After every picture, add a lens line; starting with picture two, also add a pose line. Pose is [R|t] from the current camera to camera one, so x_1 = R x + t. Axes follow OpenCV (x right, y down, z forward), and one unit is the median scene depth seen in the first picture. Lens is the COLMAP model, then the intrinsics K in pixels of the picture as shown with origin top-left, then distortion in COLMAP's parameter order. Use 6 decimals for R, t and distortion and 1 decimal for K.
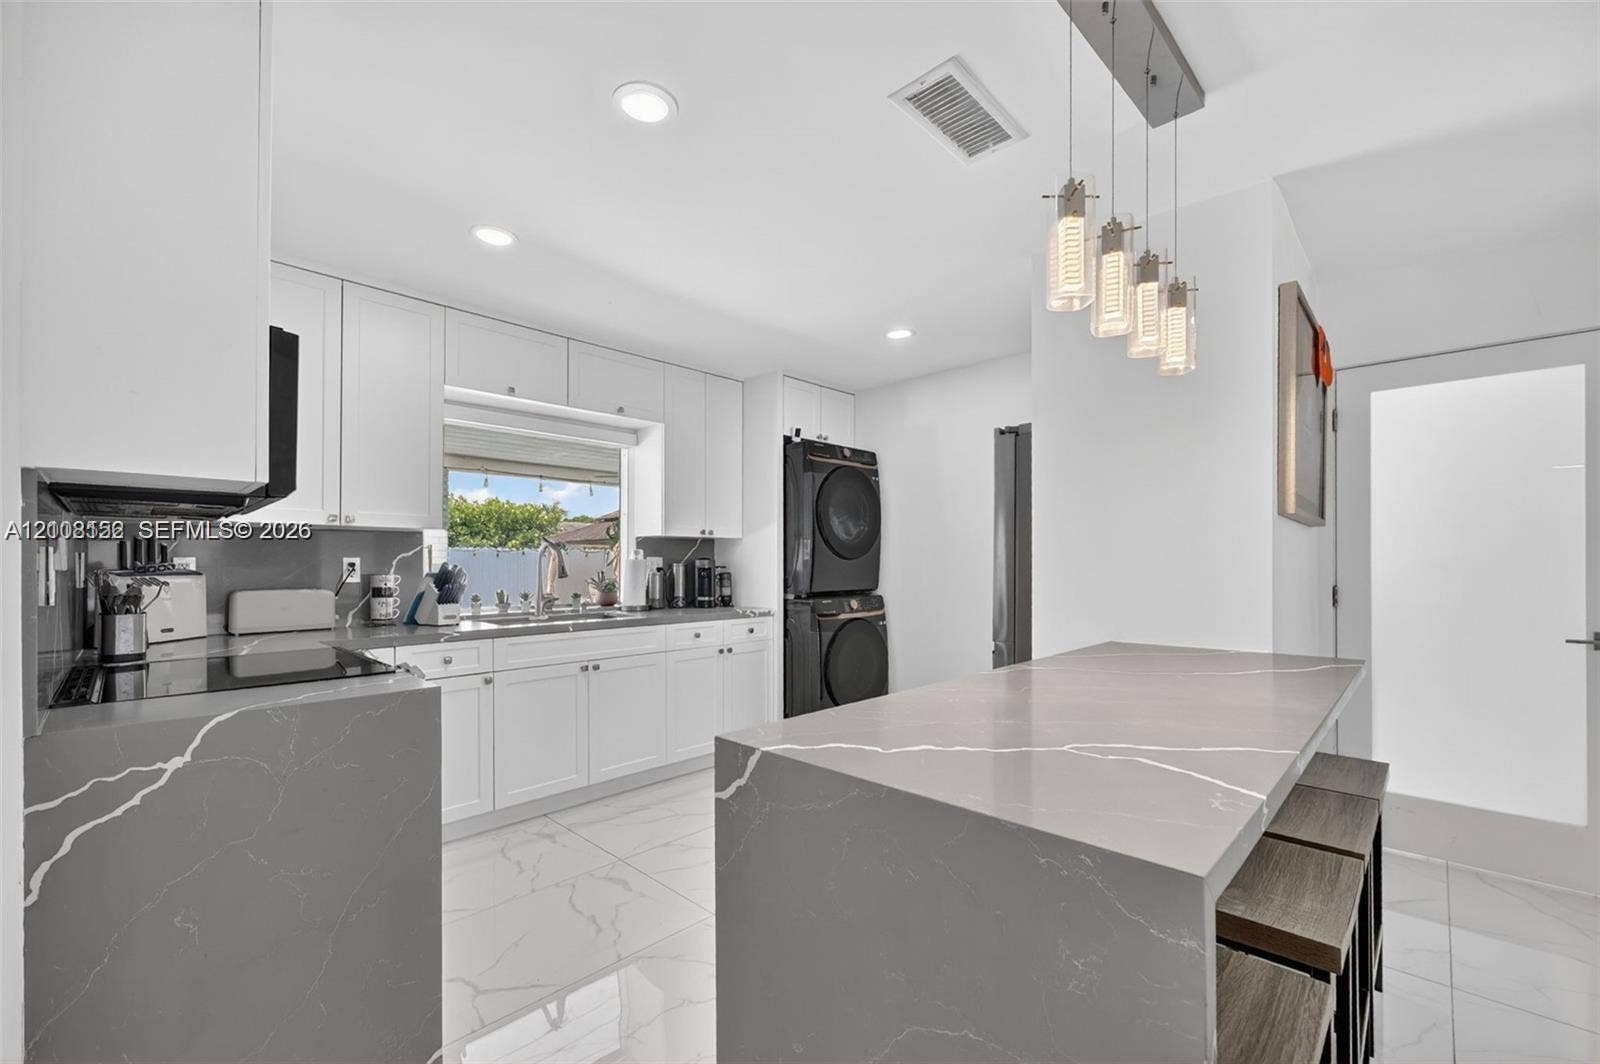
lens RADIAL K [[665.8, 0, 803.7], [0, 665.8, 559.9], [0, 0, 1]] dist [0.004103, 0.000934]
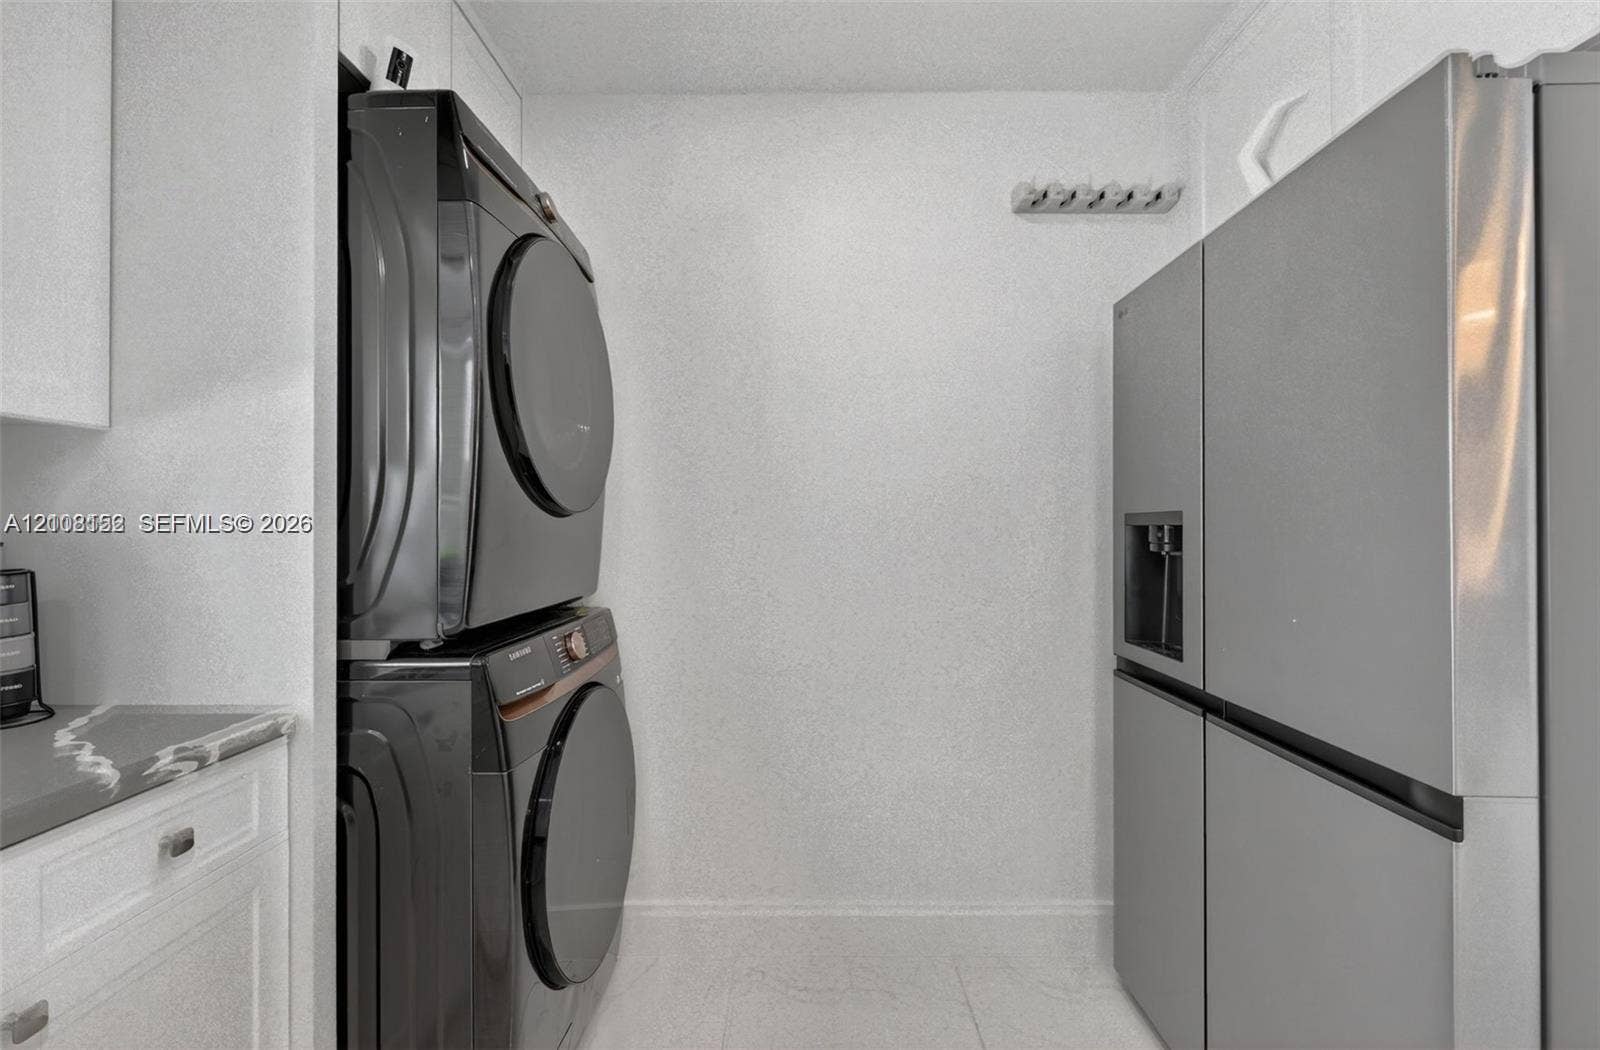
lens RADIAL K [[647.7, 0, 801.9], [0, 647.7, 529.2], [0, 0, 1]] dist [-0.001770, -0.000112]
pose [[0.729226, 0.000867, 0.684272, -0.071954], [0.002715, 0.999988, -0.004160, 0.007264], [-0.684267, 0.004891, 0.729215, 0.681938]]
